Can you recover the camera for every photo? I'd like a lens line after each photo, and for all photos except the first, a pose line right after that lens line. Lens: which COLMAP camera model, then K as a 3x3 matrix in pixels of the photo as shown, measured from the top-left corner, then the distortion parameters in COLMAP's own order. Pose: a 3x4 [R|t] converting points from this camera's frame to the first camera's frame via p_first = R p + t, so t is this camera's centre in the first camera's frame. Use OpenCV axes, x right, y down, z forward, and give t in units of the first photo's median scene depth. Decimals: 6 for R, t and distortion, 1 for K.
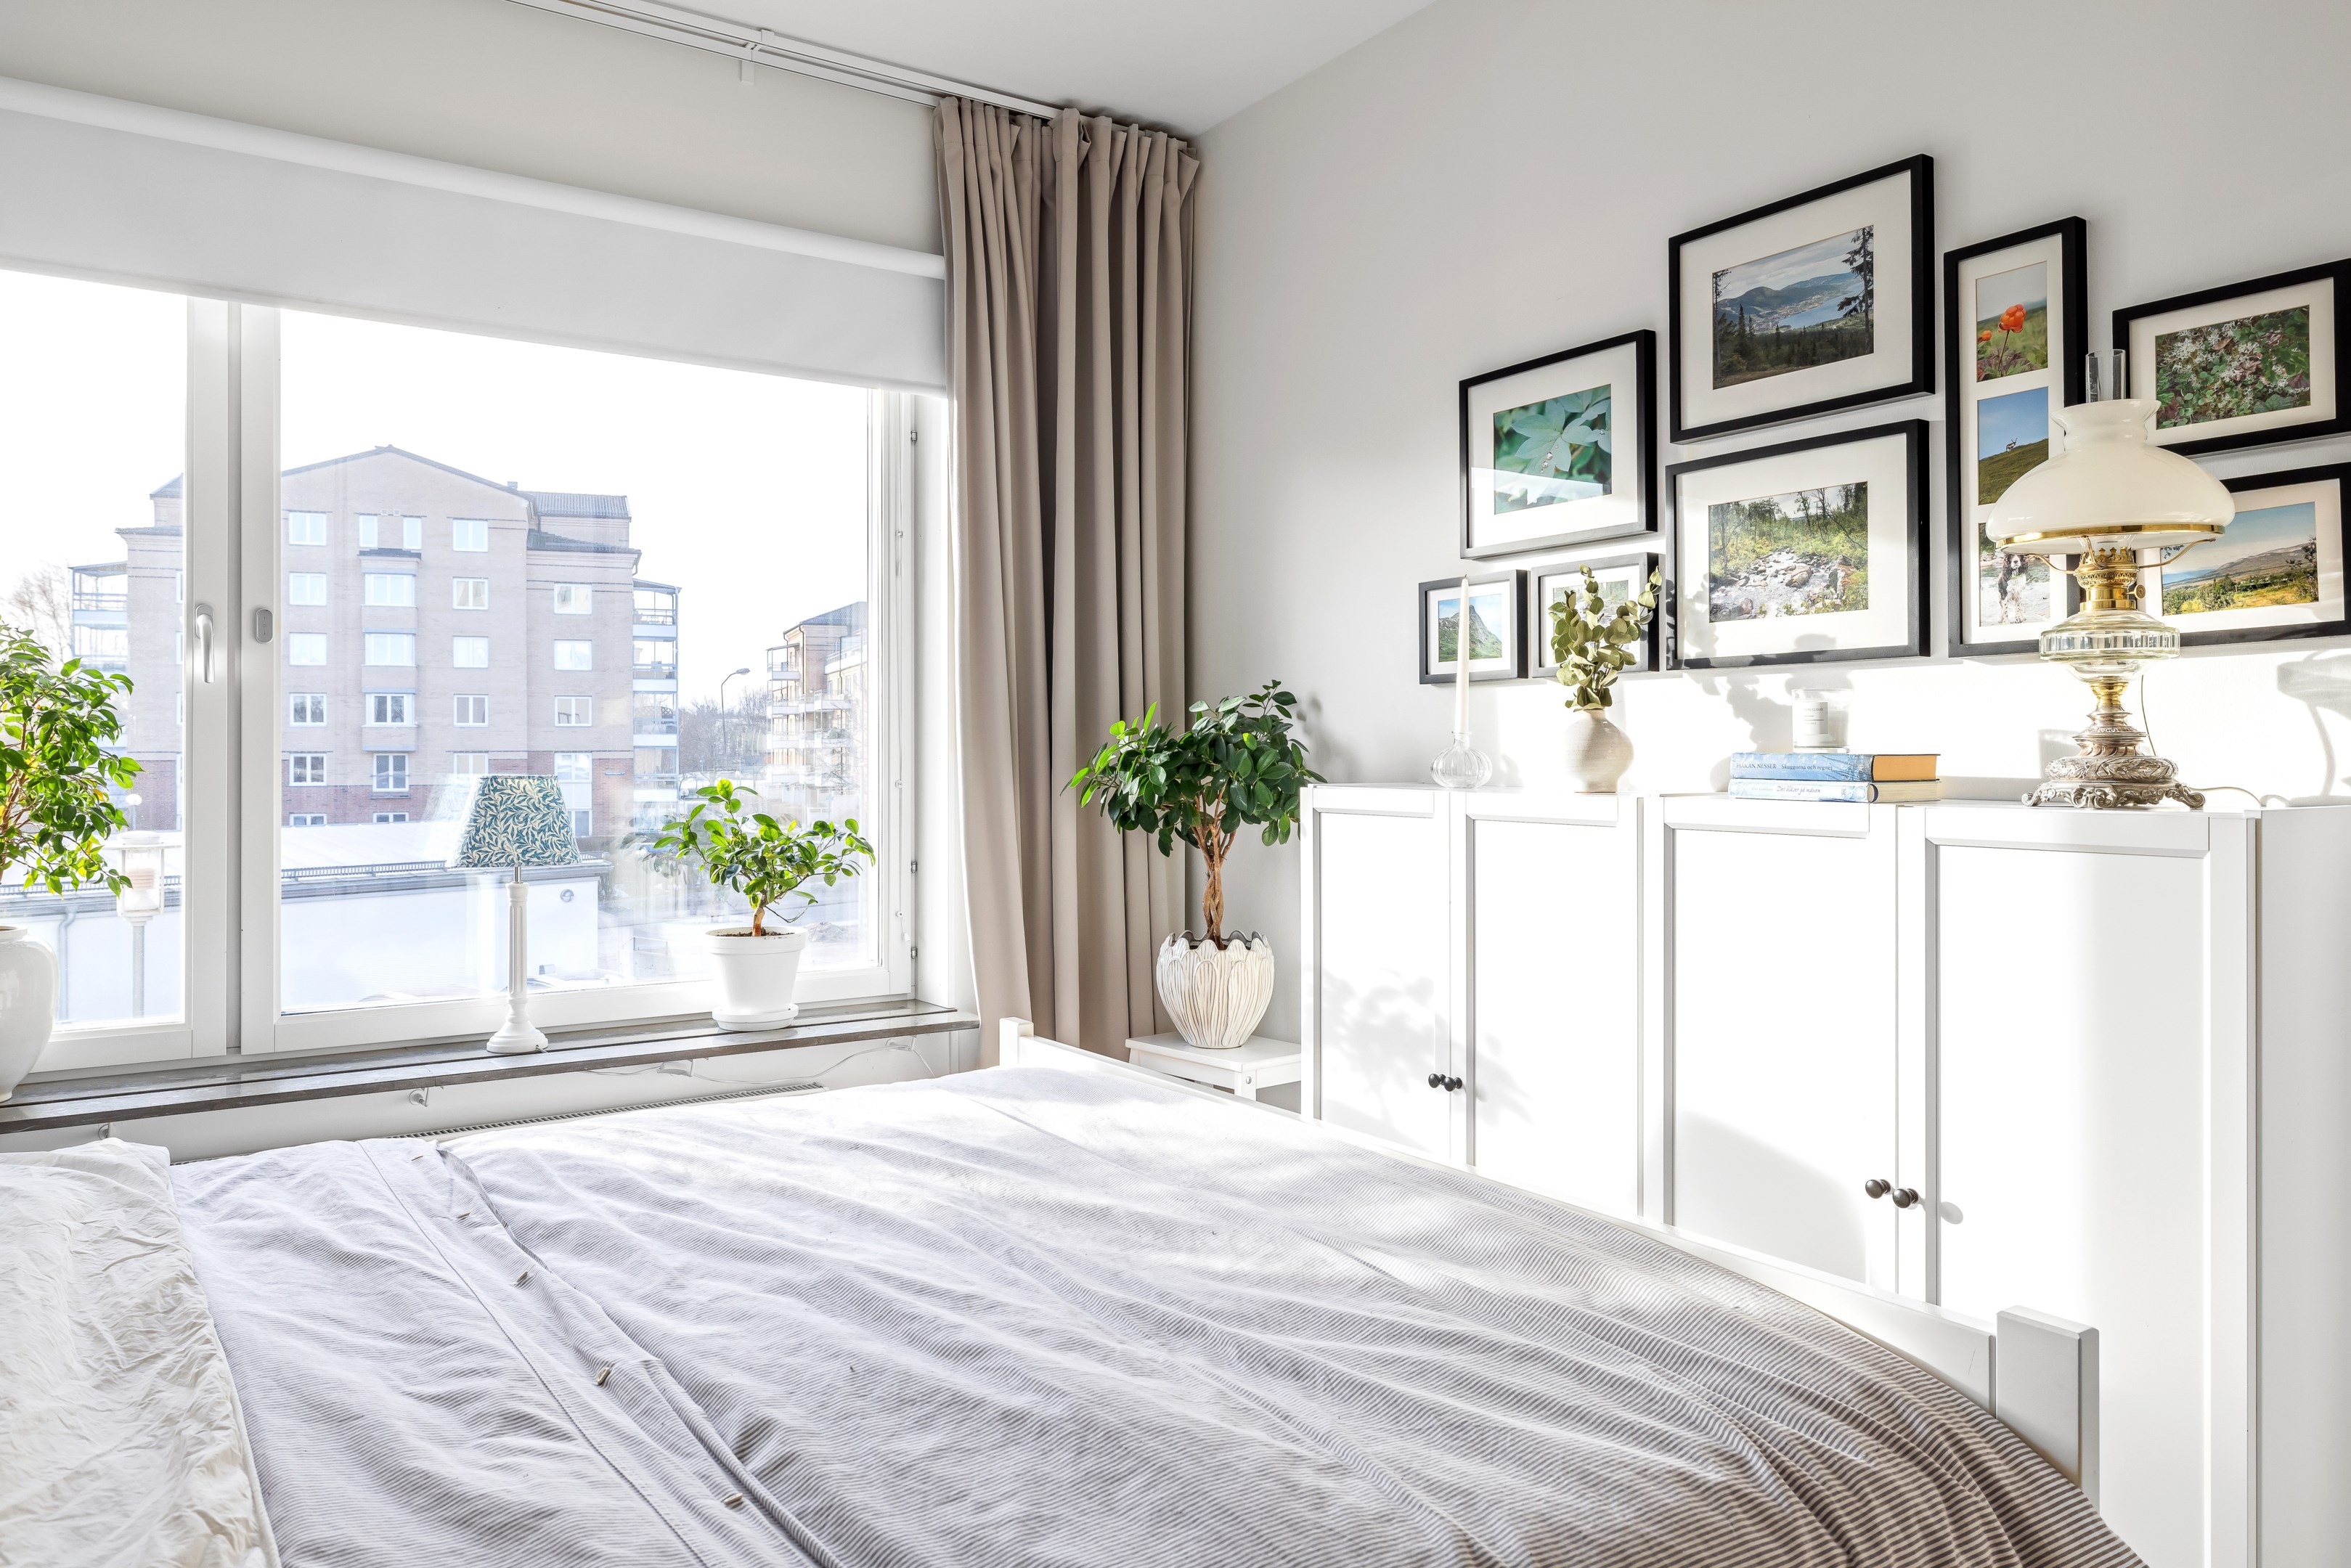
lens RADIAL K [[1604.8, 0, 1179.4], [0, 1604.8, 769.7], [0, 0, 1]] dist [0.002297, -0.001982]
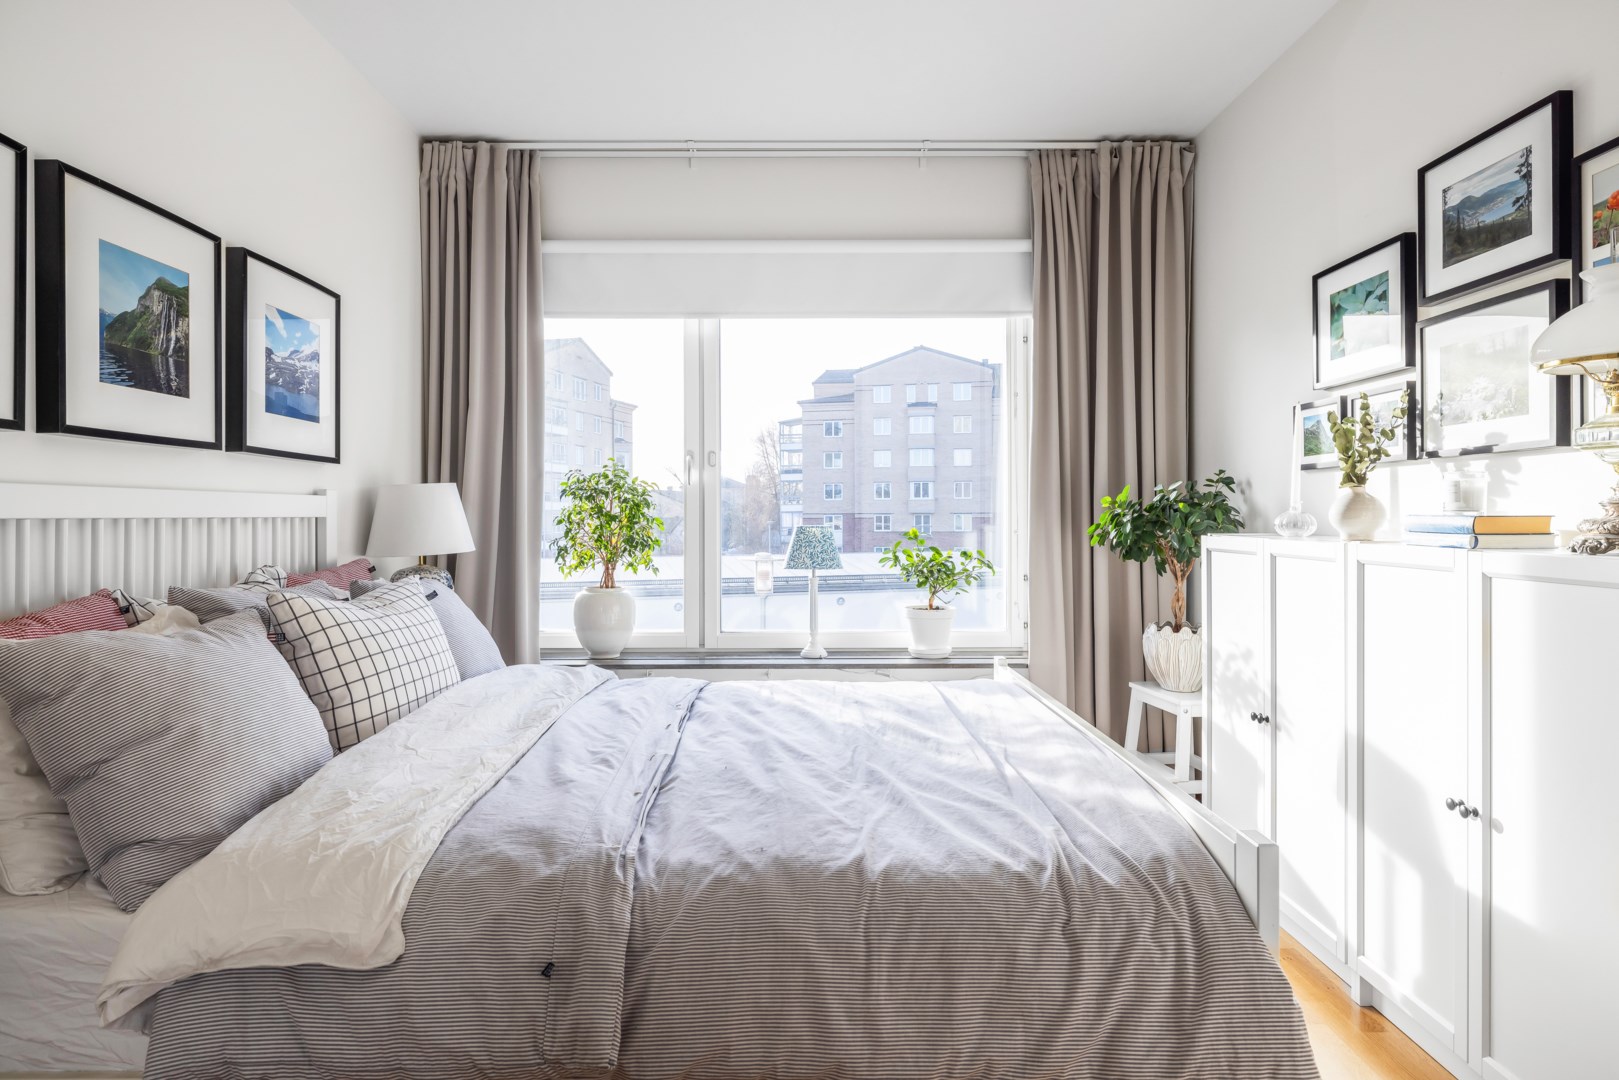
lens RADIAL K [[997.2, 0, 803.9], [0, 997.2, 536.4], [0, 0, 1]] dist [-0.008546, 0.004673]
pose [[0.822243, 0.010732, -0.569035, 0.358994], [-0.003496, 0.999899, 0.013808, -0.000839], [0.569125, -0.009364, 0.822198, -0.086692]]
